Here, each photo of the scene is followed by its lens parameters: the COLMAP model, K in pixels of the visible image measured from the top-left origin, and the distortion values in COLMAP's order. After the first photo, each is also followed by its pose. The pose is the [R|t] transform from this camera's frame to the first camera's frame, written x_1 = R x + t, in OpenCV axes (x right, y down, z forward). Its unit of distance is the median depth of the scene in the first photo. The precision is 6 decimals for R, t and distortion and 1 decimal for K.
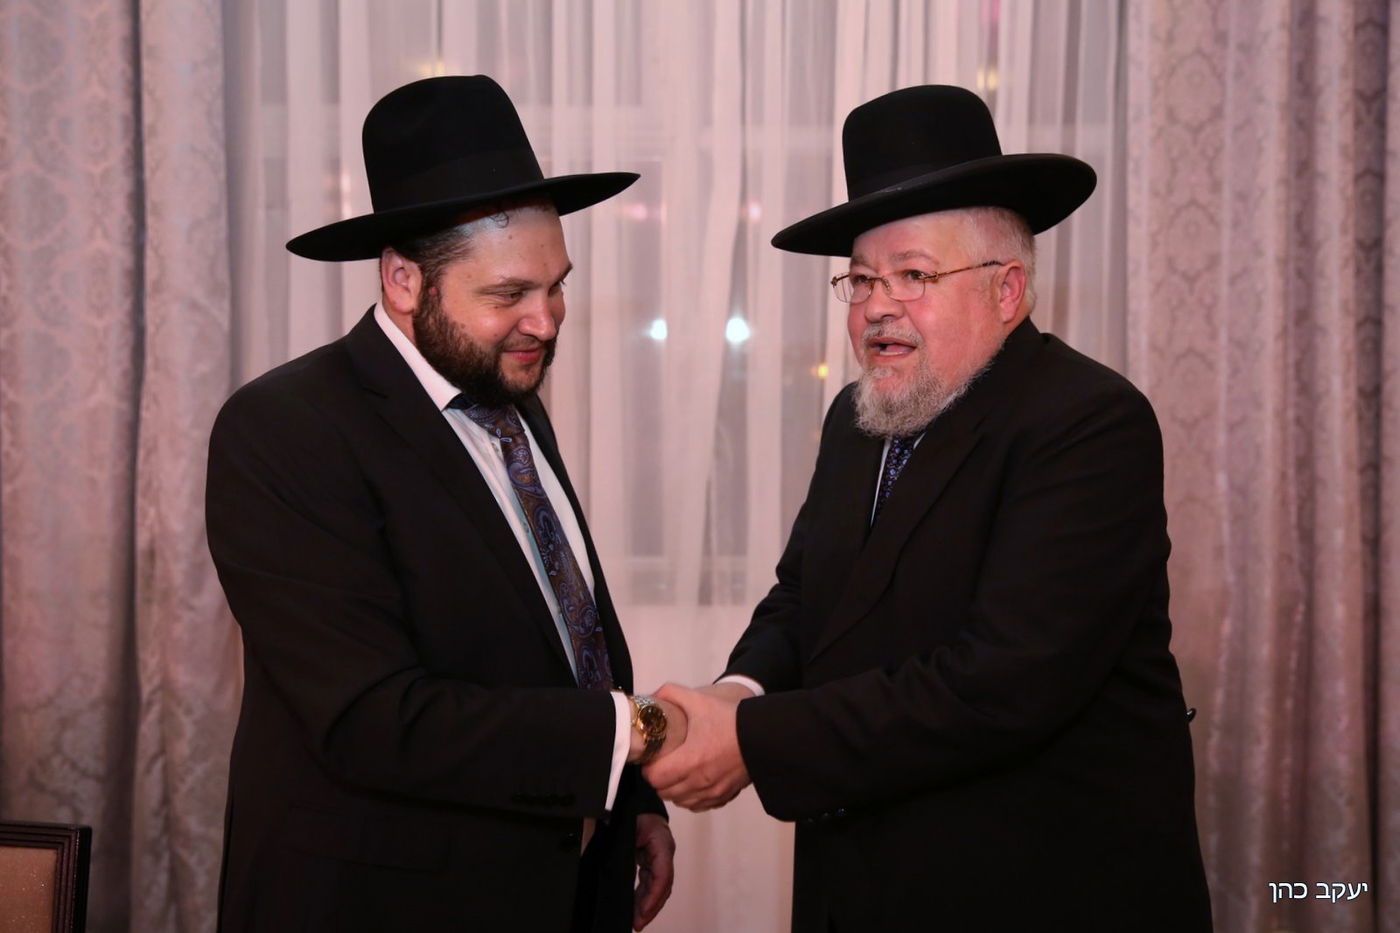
lens RADIAL K [[1597.9, 0, 705.0], [0, 1597.9, 472.4], [0, 0, 1]] dist [0.037210, 0.000000]
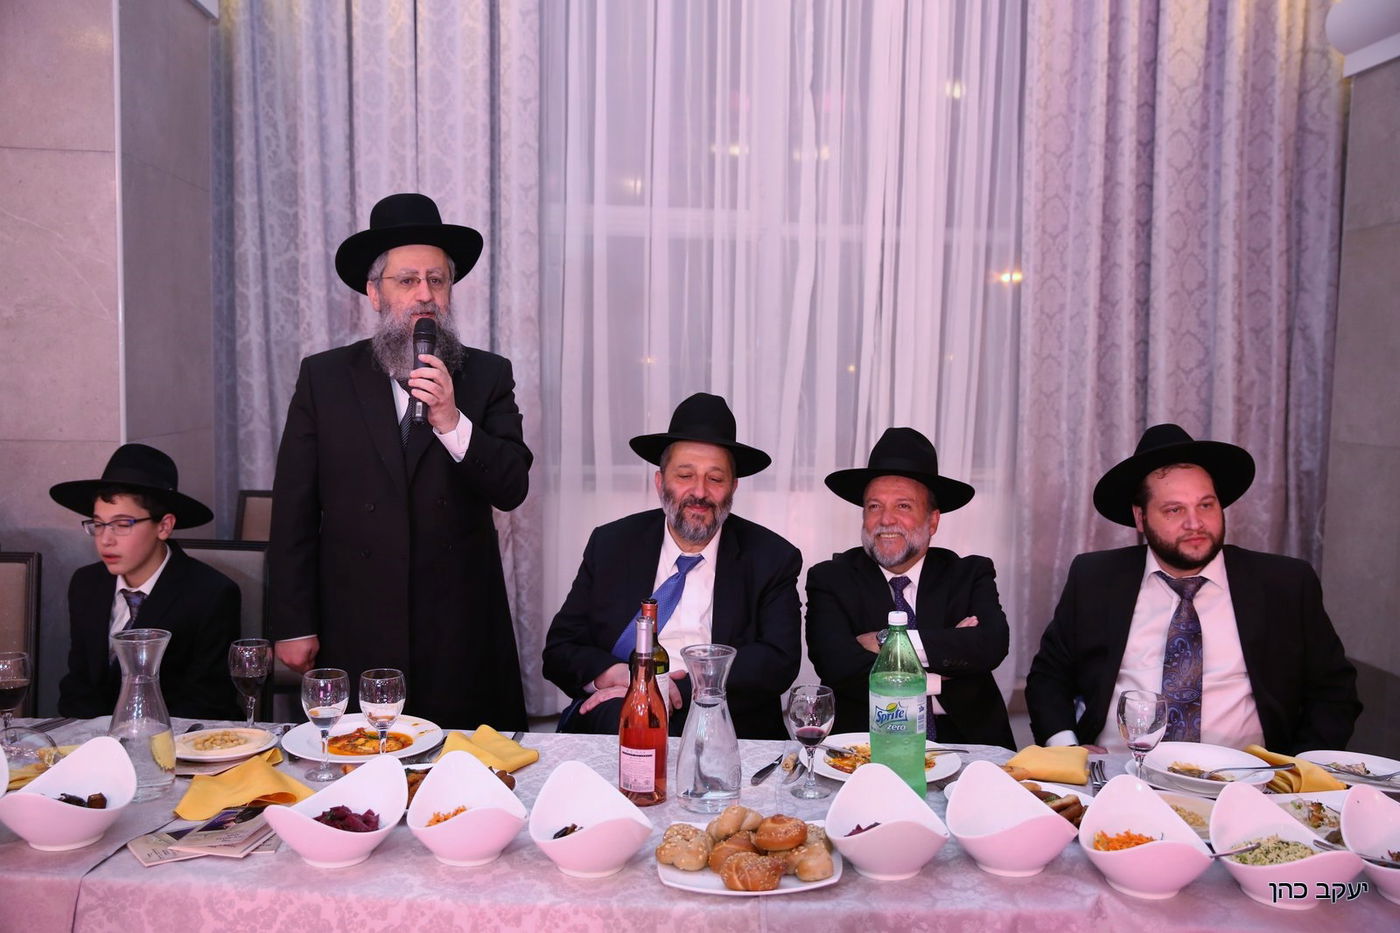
lens RADIAL K [[1323.1, 0, 706.3], [0, 1323.1, 458.4], [0, 0, 1]] dist [0.010059, 0.000000]
pose [[0.989401, 0.009004, 0.144927, -0.314434], [-0.011931, 0.999742, 0.019334, 0.018388], [-0.144716, -0.020859, 0.989253, -0.466333]]
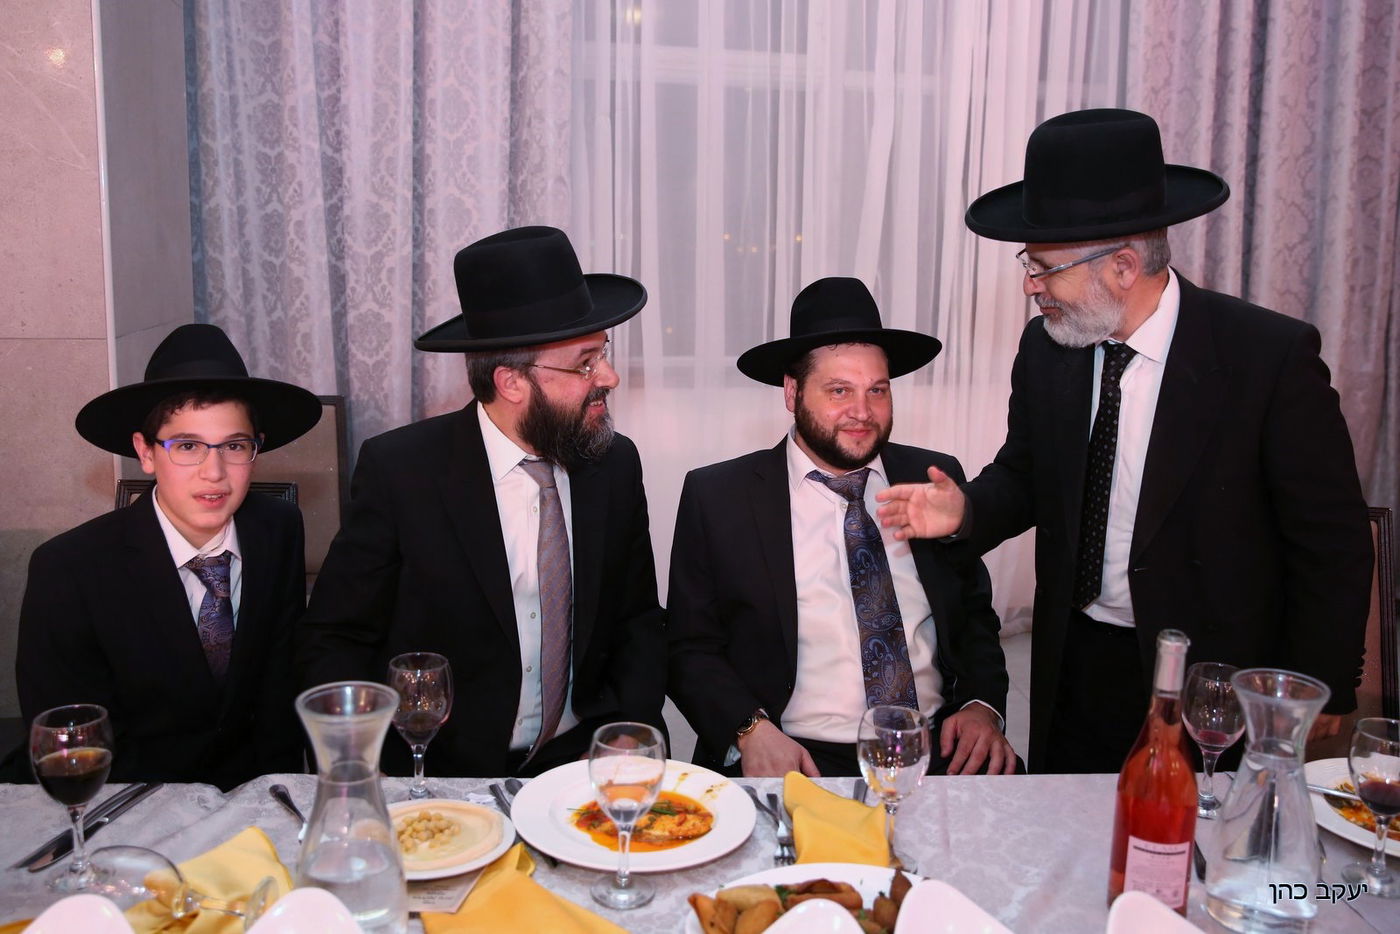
lens RADIAL K [[1314.9, 0, 718.8], [0, 1314.9, 423.8], [0, 0, 1]] dist [0.023994, 0.000000]
pose [[0.966734, -0.013185, 0.255443, -0.469825], [-0.008542, 0.996449, 0.083762, 0.012864], [-0.255640, -0.083157, 0.963189, -0.202103]]
